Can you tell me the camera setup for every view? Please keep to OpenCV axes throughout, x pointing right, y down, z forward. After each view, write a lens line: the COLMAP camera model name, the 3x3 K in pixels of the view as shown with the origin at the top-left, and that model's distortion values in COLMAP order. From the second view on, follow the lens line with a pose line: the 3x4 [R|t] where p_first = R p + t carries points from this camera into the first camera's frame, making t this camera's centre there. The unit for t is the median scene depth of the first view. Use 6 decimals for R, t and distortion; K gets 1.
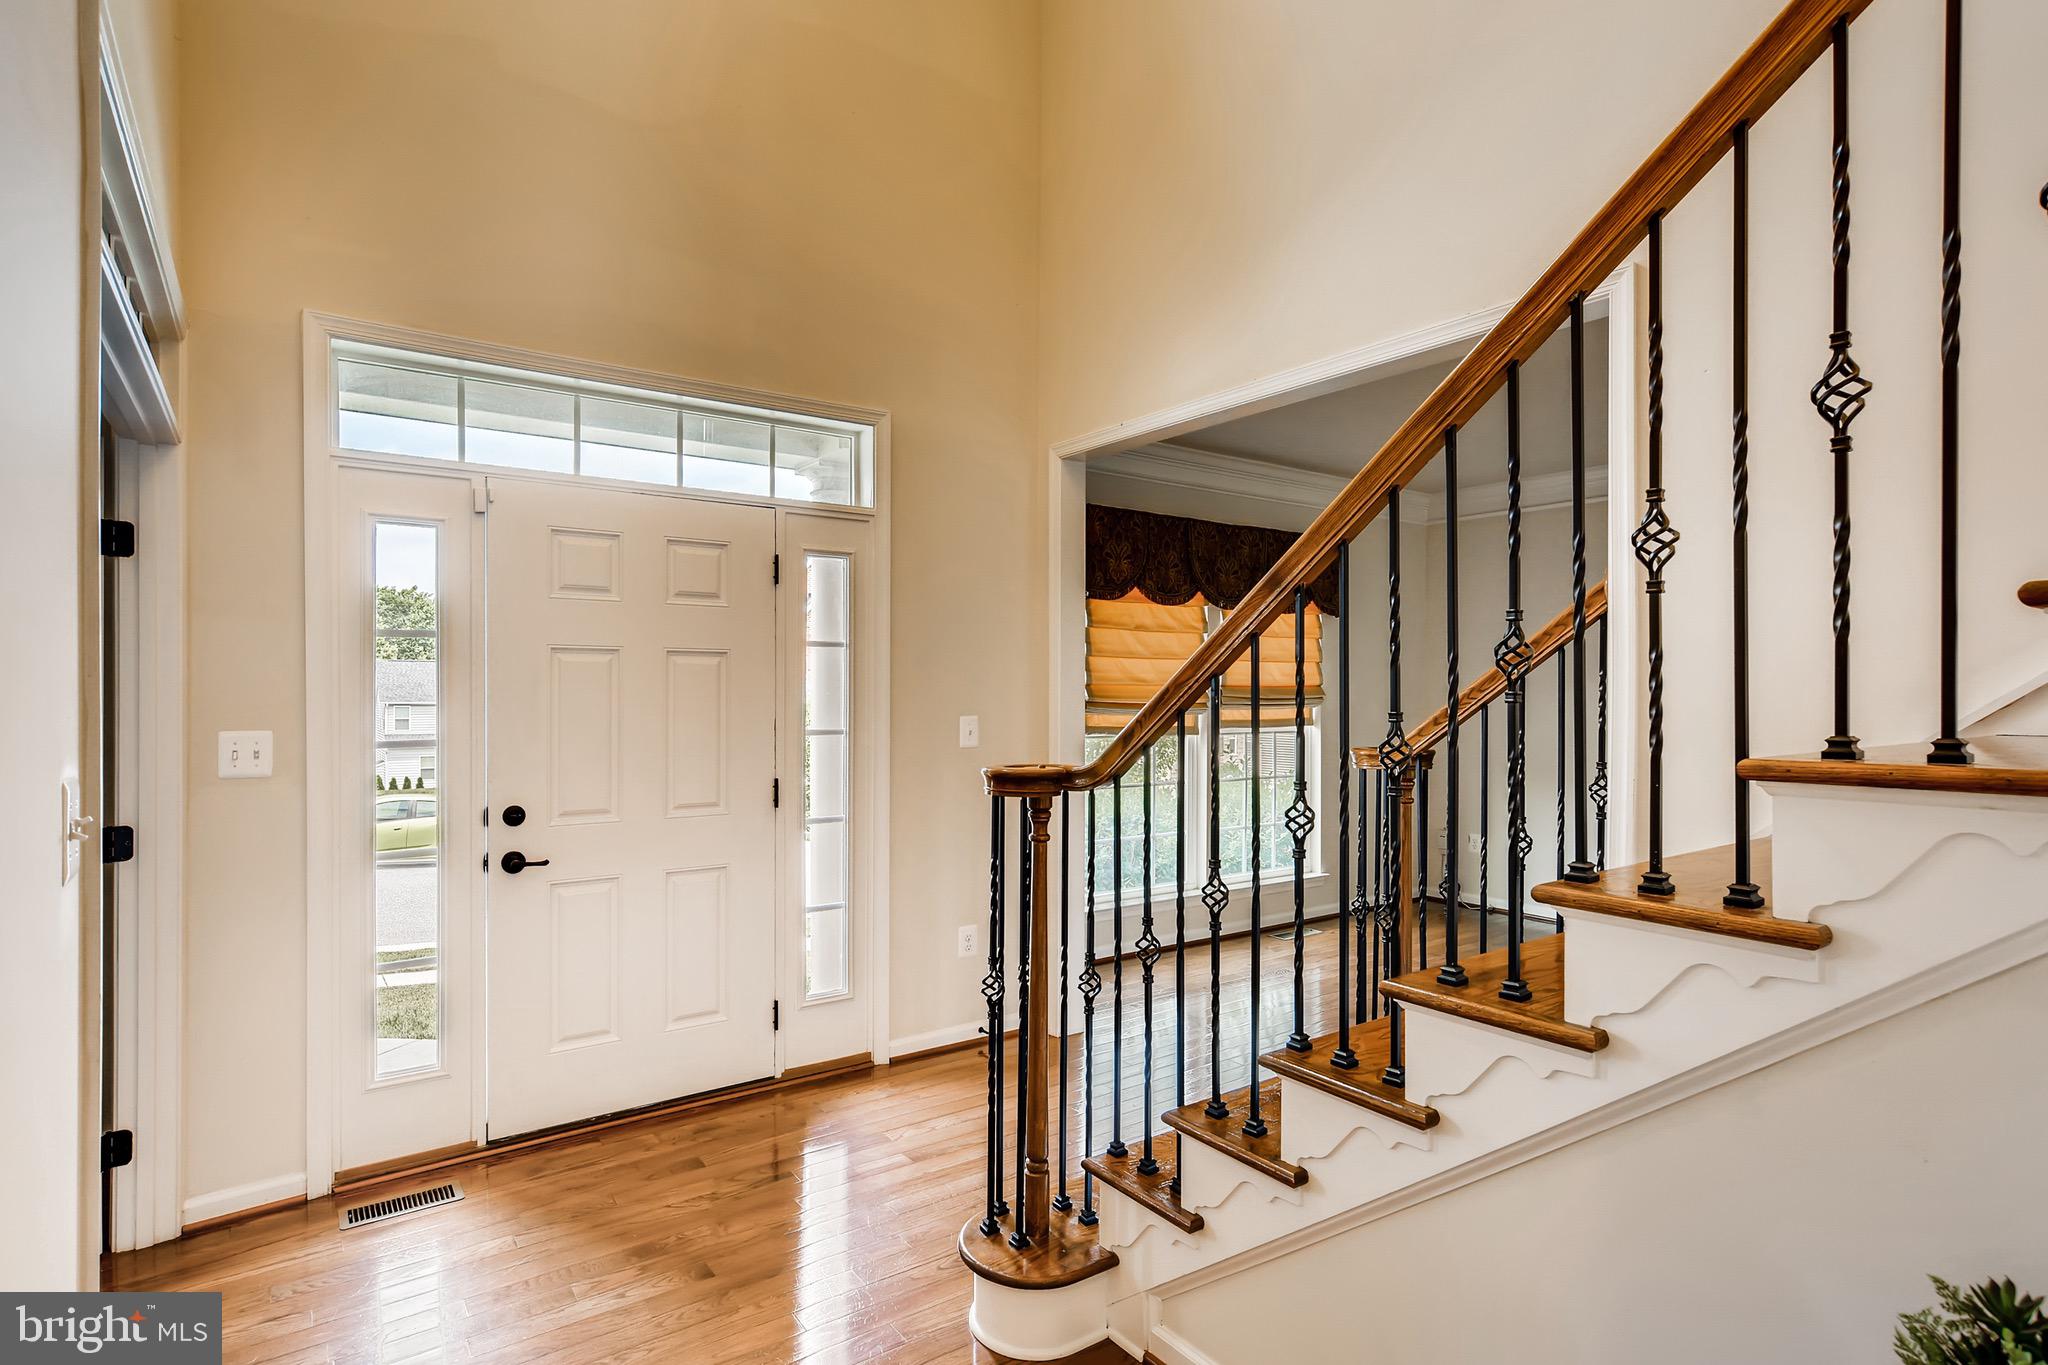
lens RADIAL K [[1036.3, 0, 1041.8], [0, 1036.3, 685.5], [0, 0, 1]] dist [0.001814, 0.001188]
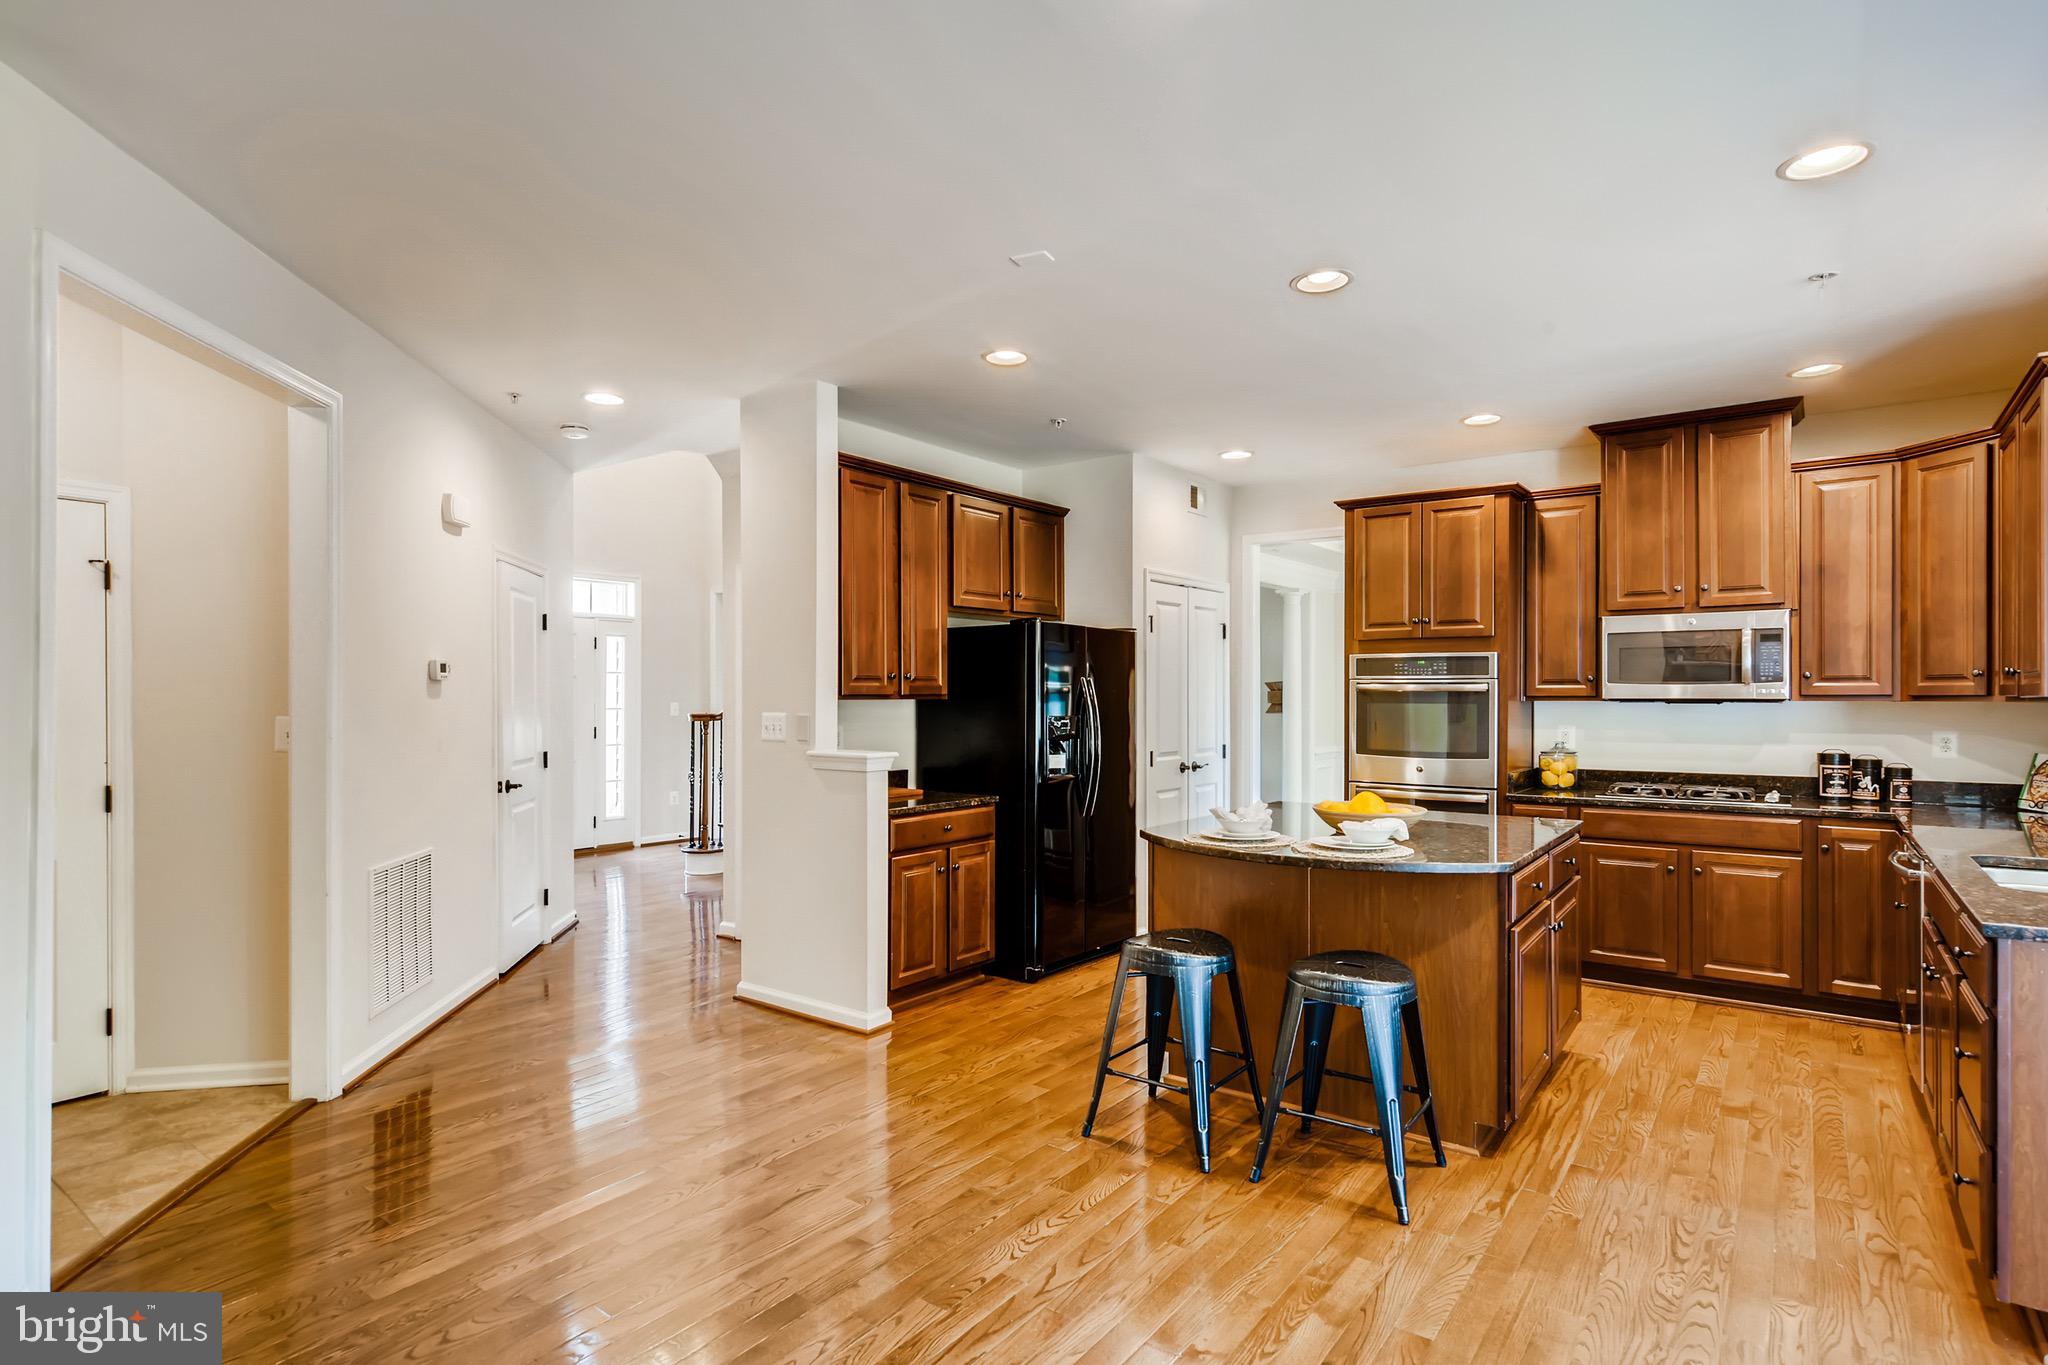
lens RADIAL K [[1040.7, 0, 1021.4], [0, 1040.7, 696.2], [0, 0, 1]] dist [0.003737, 0.000820]
pose [[0.957226, -0.001258, 0.289338, 0.000947], [-0.001528, 0.999955, 0.009401, -0.008664], [-0.289337, -0.009441, 0.957181, -1.590661]]
